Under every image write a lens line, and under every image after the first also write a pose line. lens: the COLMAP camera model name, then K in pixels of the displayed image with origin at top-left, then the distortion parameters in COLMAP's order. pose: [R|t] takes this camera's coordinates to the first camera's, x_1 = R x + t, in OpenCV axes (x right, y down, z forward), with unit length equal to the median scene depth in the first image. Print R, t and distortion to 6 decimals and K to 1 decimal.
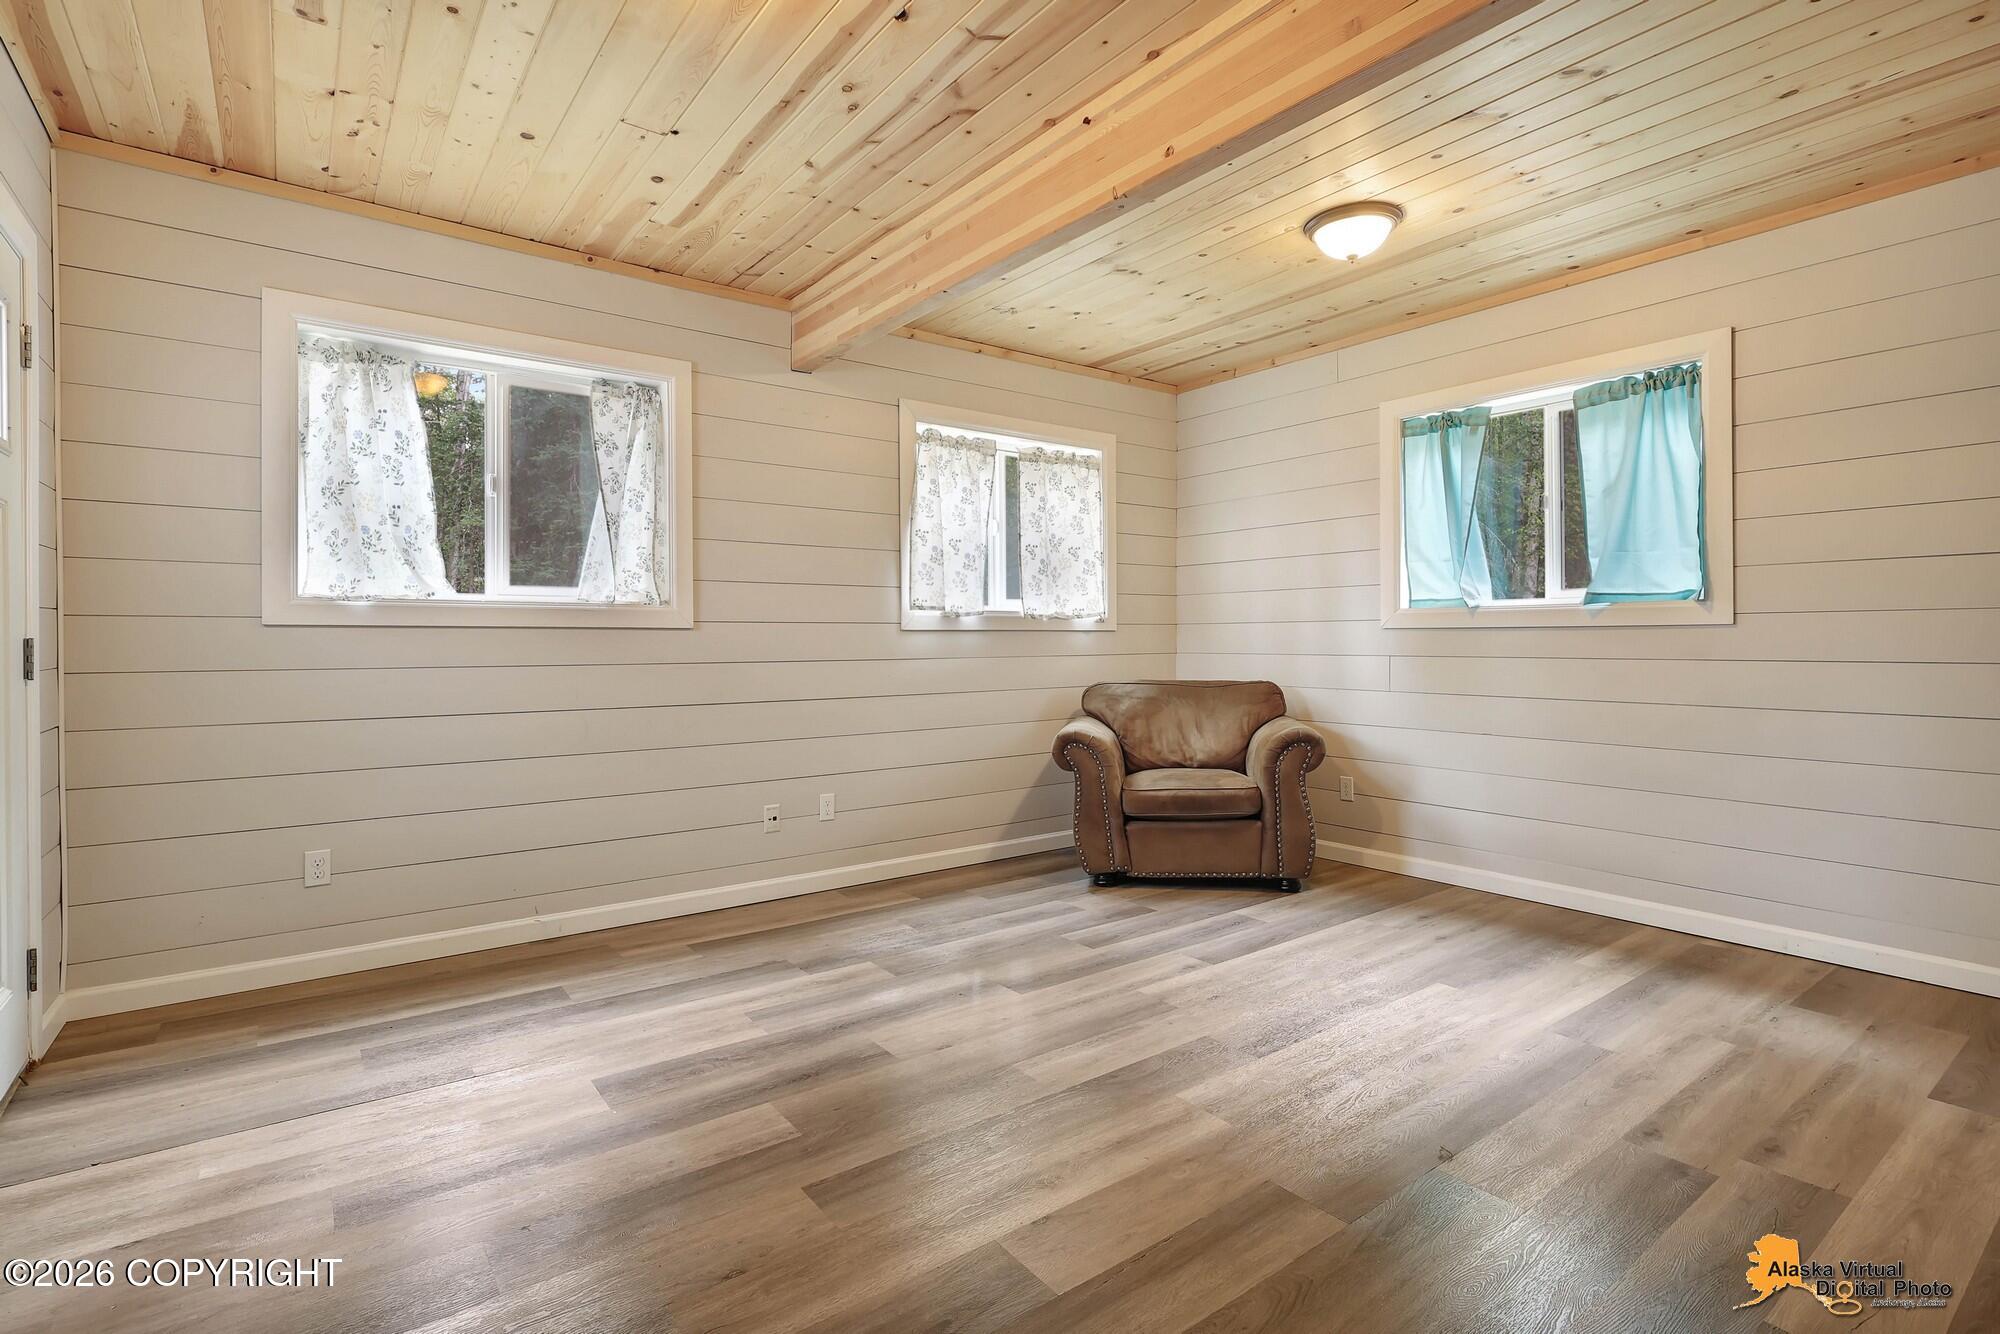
lens RADIAL K [[943.6, 0, 1002.8], [0, 943.6, 647.6], [0, 0, 1]] dist [-0.000034, 0.000066]
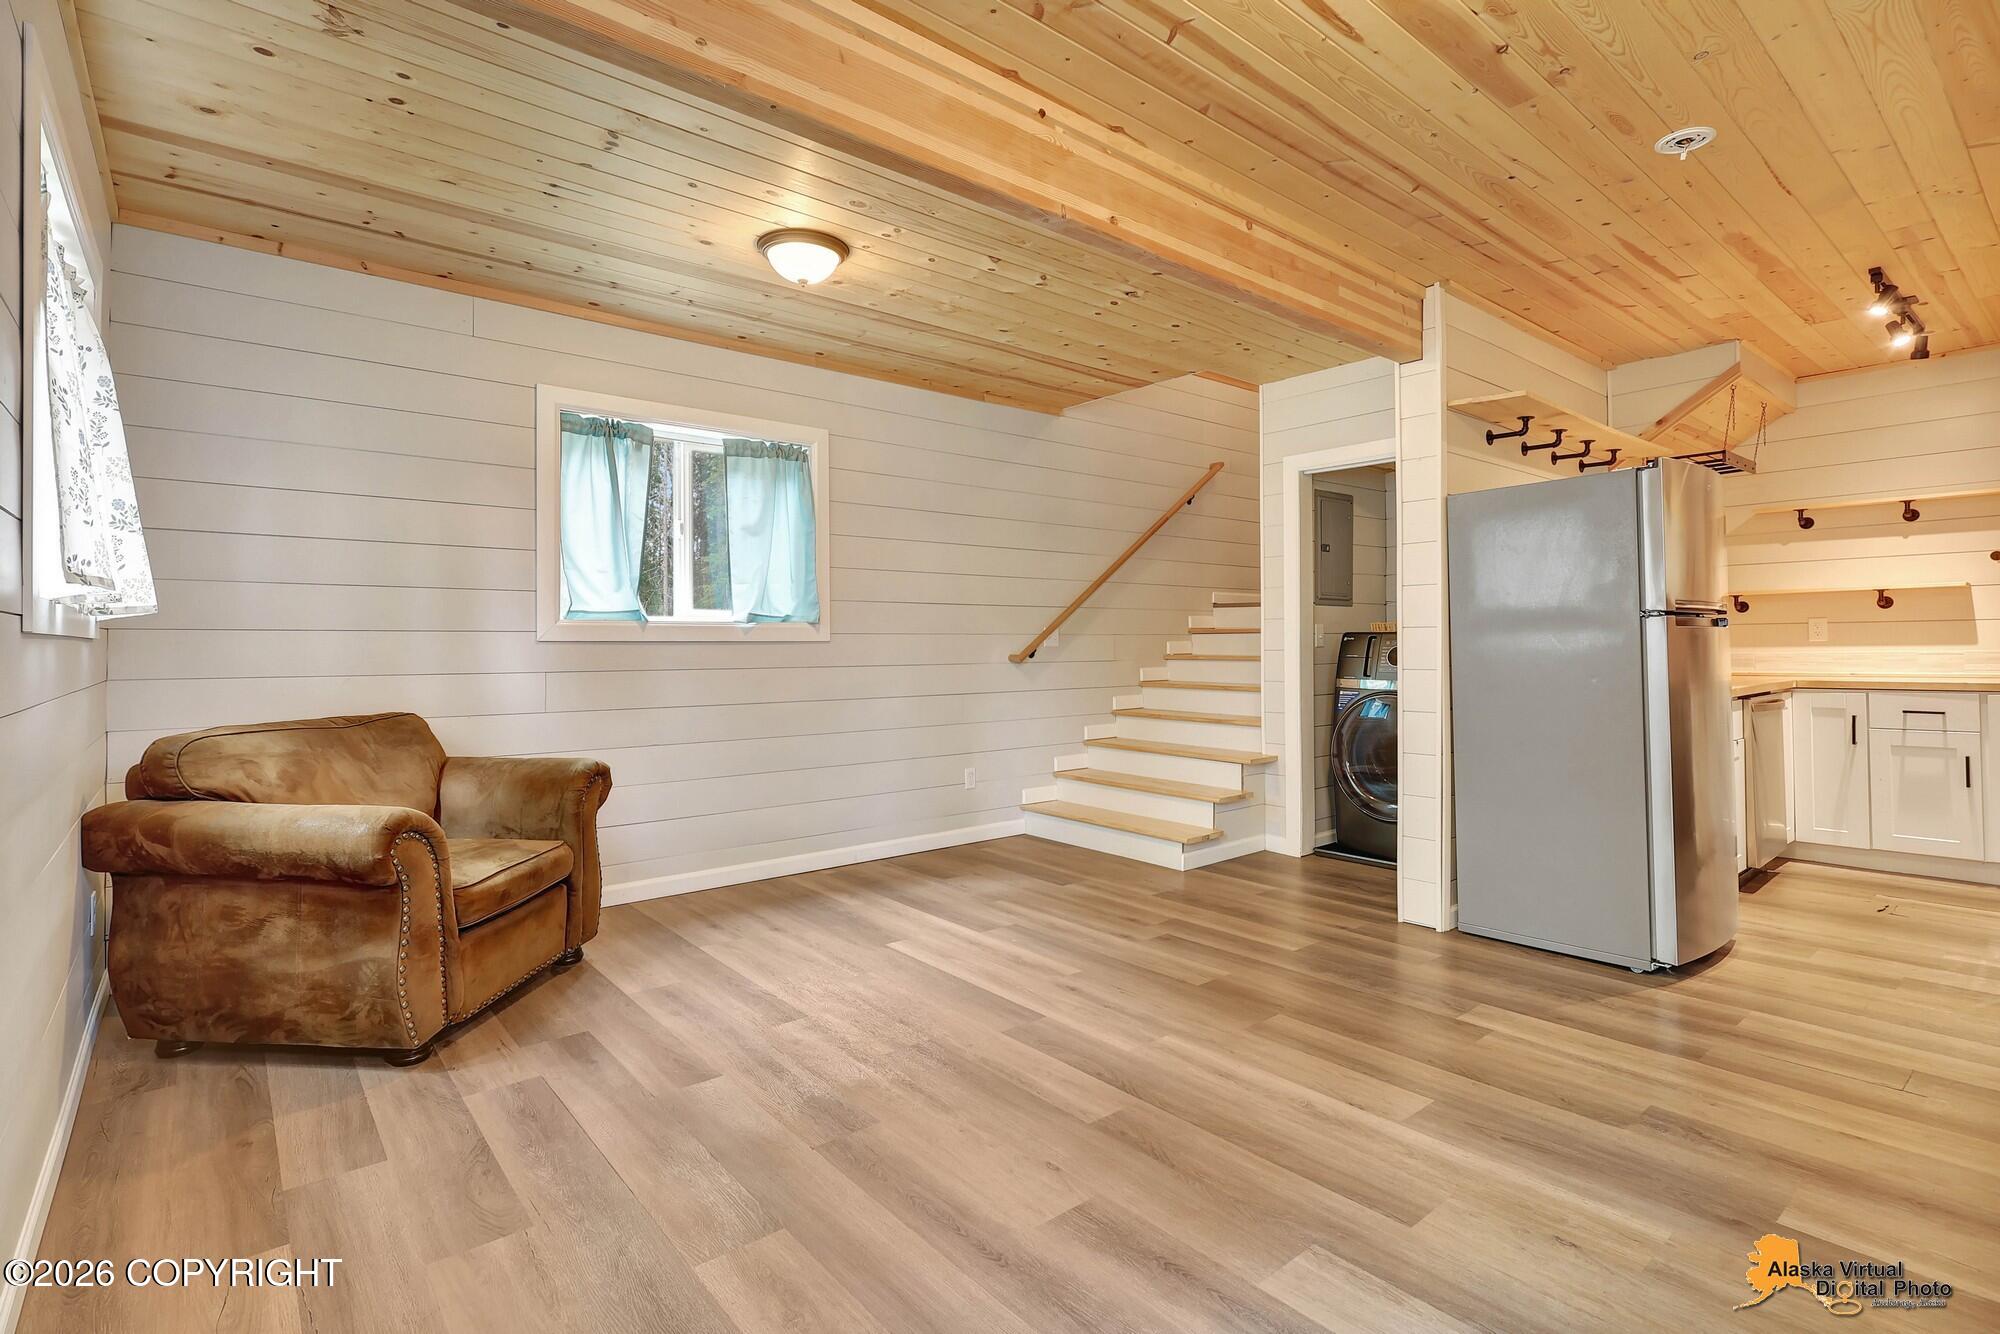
lens RADIAL K [[944.6, 0, 992.7], [0, 944.6, 642.1], [0, 0, 1]] dist [-0.000650, -0.000475]
pose [[-0.038039, 0.010066, 0.999226, -0.769471], [0.015631, 0.999833, -0.009477, -0.007169], [-0.999154, 0.015259, -0.038190, 0.968942]]
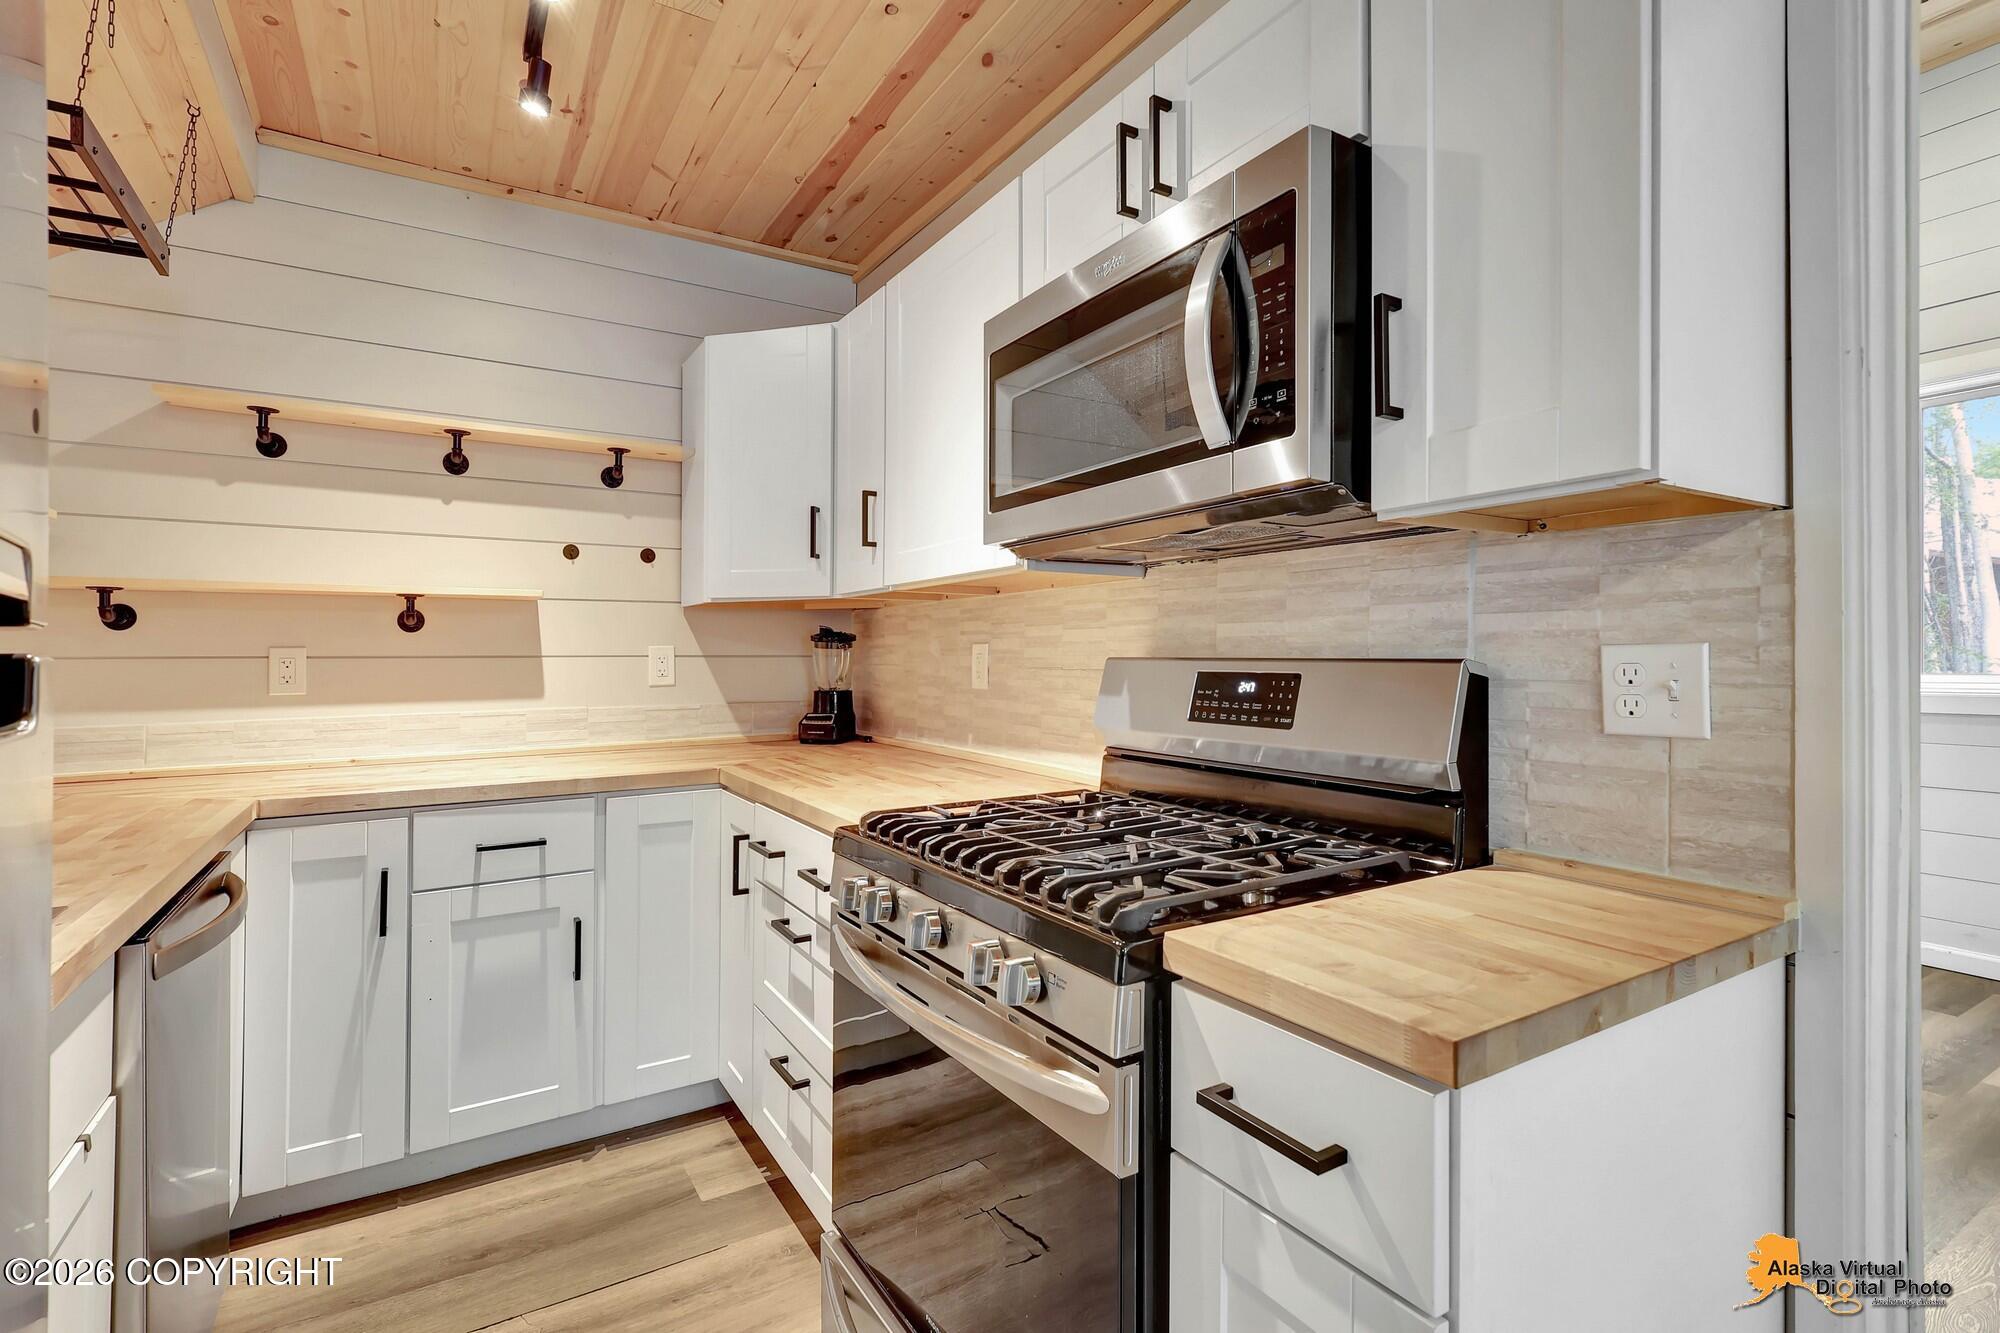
lens RADIAL K [[918.2, 0, 999.1], [0, 918.2, 659.0], [0, 0, 1]] dist [-0.003679, -0.000915]
pose [[-0.995415, 0.006917, 0.095401, 0.244654], [0.007469, 0.999957, 0.005433, -0.034391], [-0.095359, 0.006120, -0.995424, 0.094699]]
